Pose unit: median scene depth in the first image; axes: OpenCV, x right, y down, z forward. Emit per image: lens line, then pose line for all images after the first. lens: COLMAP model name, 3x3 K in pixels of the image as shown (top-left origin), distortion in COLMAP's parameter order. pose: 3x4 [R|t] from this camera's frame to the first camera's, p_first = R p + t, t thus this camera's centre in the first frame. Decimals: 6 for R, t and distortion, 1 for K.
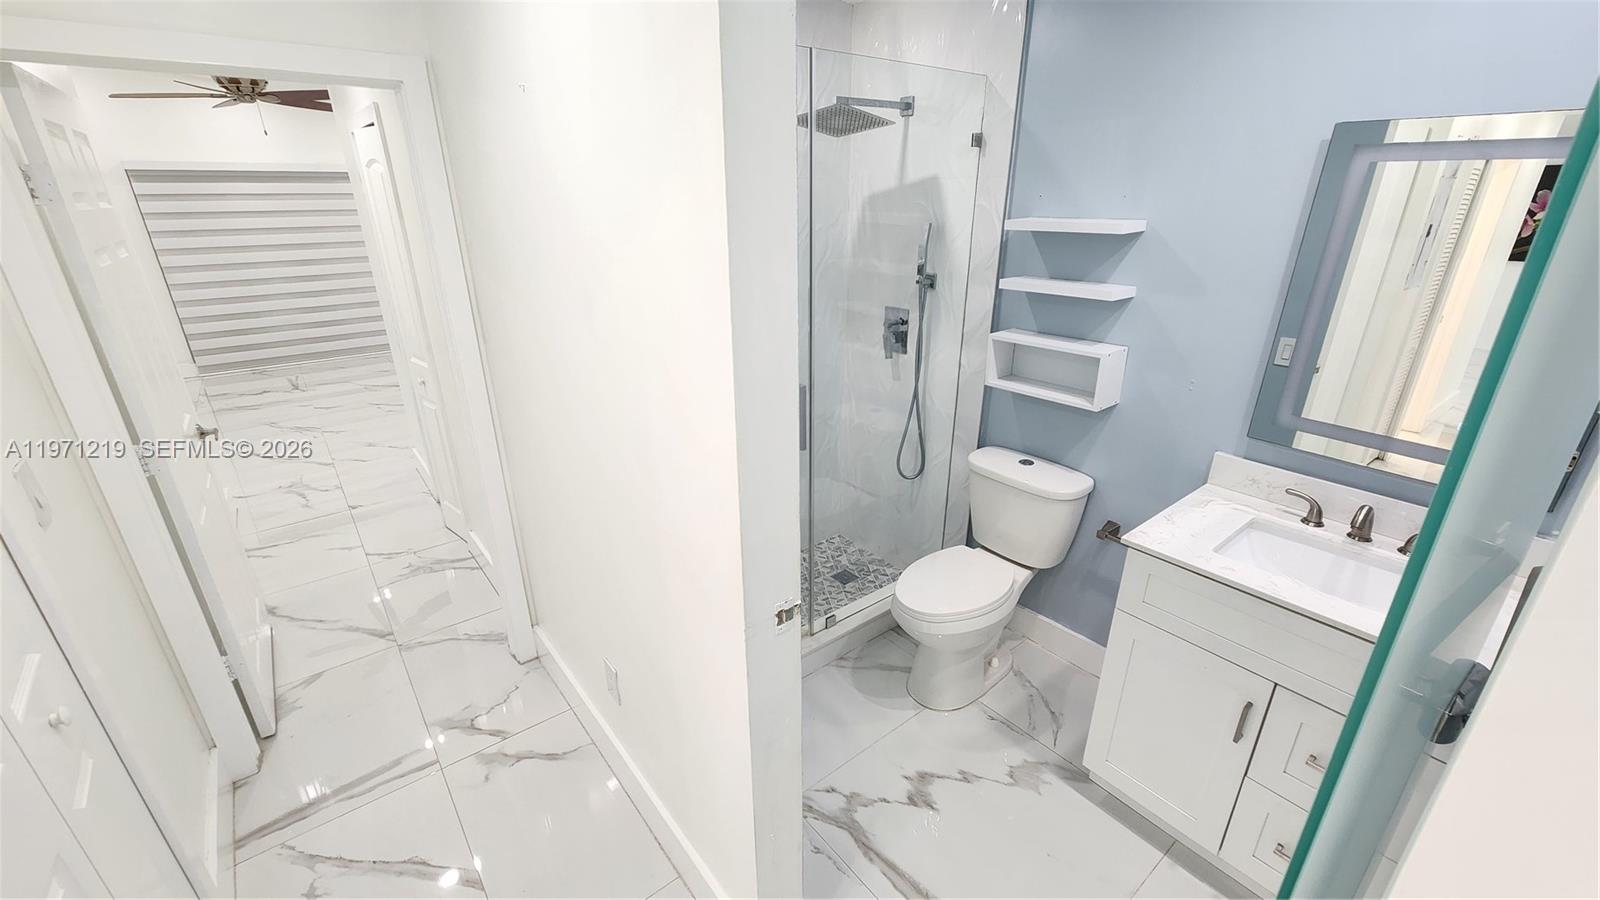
lens RADIAL K [[658.8, 0, 800.7], [0, 658.8, 458.5], [0, 0, 1]] dist [-0.000332, -0.000634]
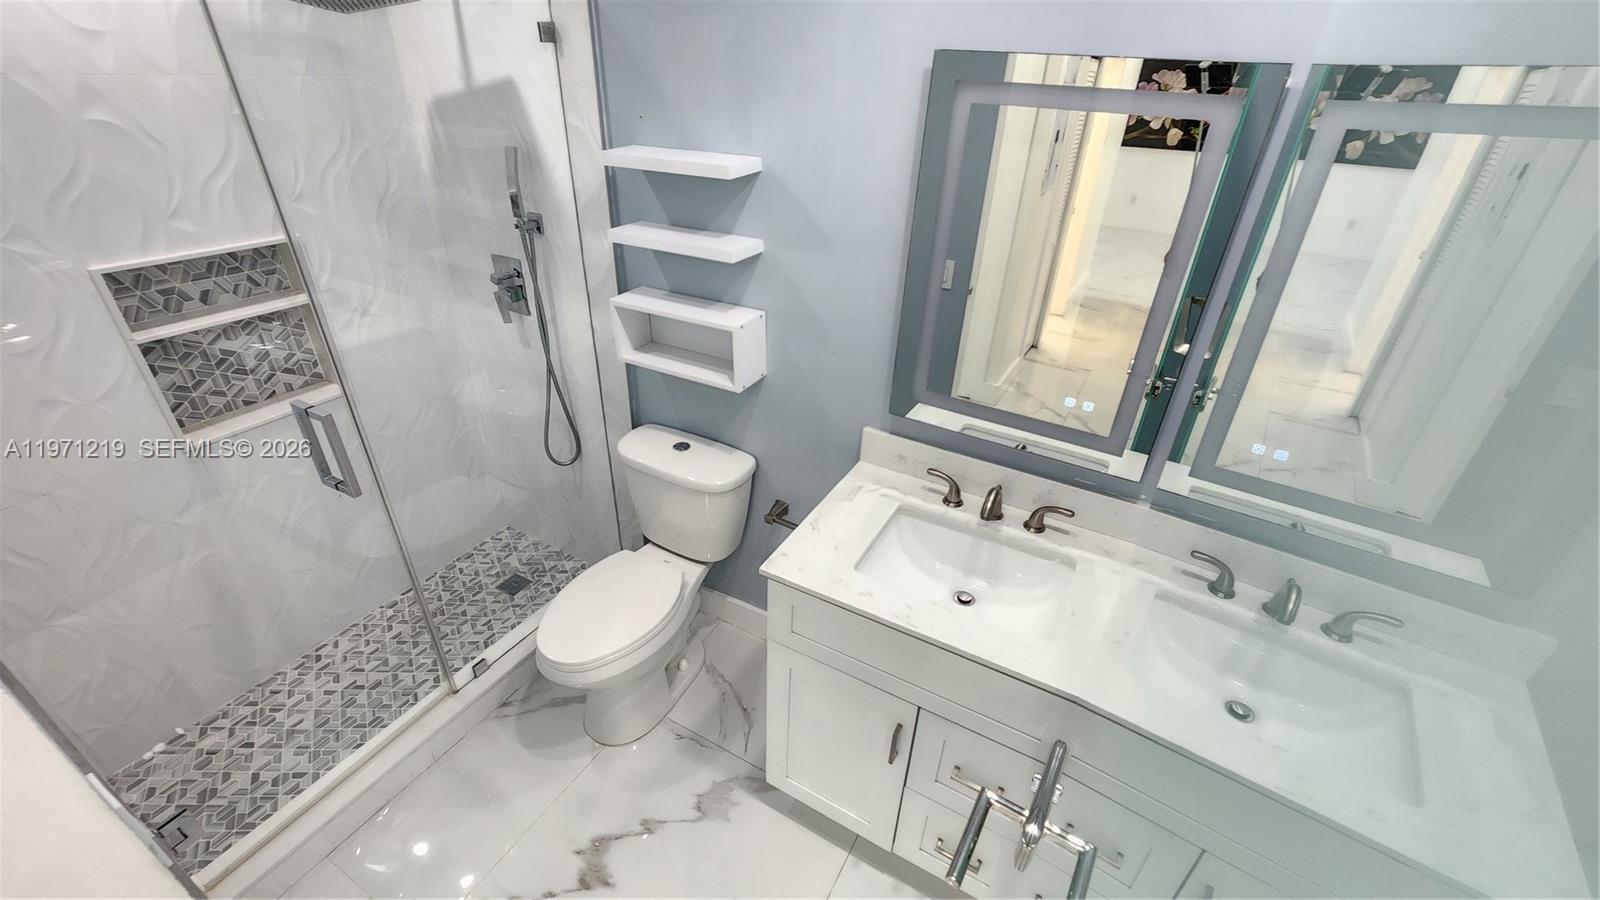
lens RADIAL K [[658.8, 0, 801.3], [0, 658.8, 452.7], [0, 0, 1]] dist [-0.000332, -0.000634]
pose [[0.927541, -0.167033, 0.334316, 0.203030], [0.109924, 0.976926, 0.183120, -0.127640], [-0.357189, -0.133103, 0.924500, 0.158453]]
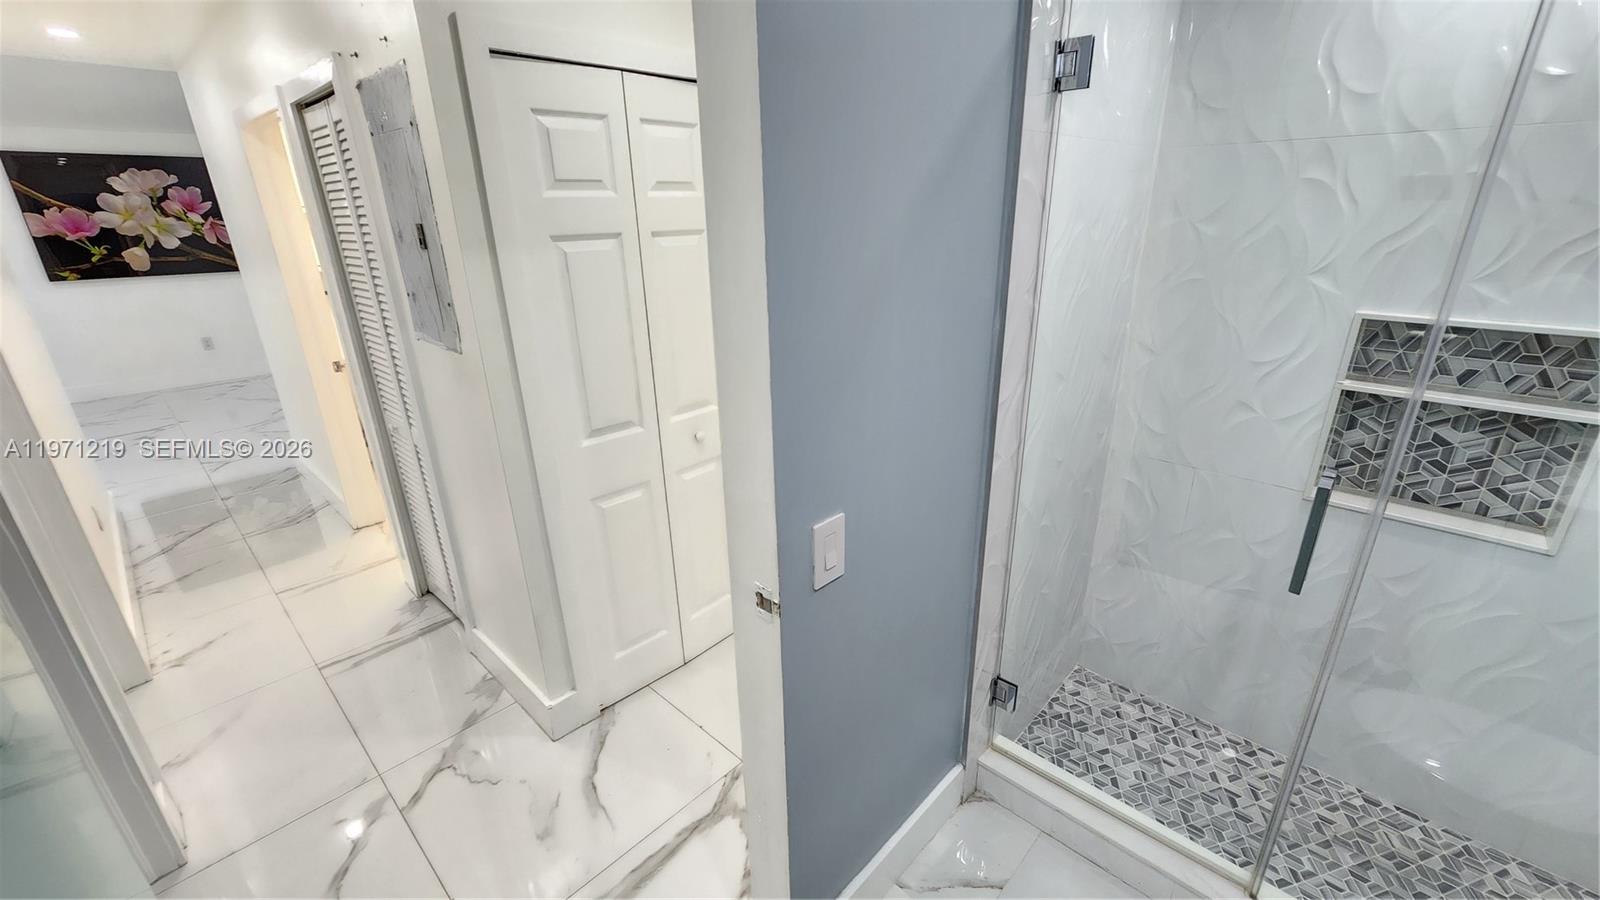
lens RADIAL K [[658.8, 0, 794.6], [0, 658.8, 458.4], [0, 0, 1]] dist [-0.000332, -0.000634]
pose [[0.131443, 0.357695, -0.924541, 0.405550], [-0.348540, 0.889763, 0.294688, -0.127149], [0.928031, 0.283505, 0.241625, 0.386859]]
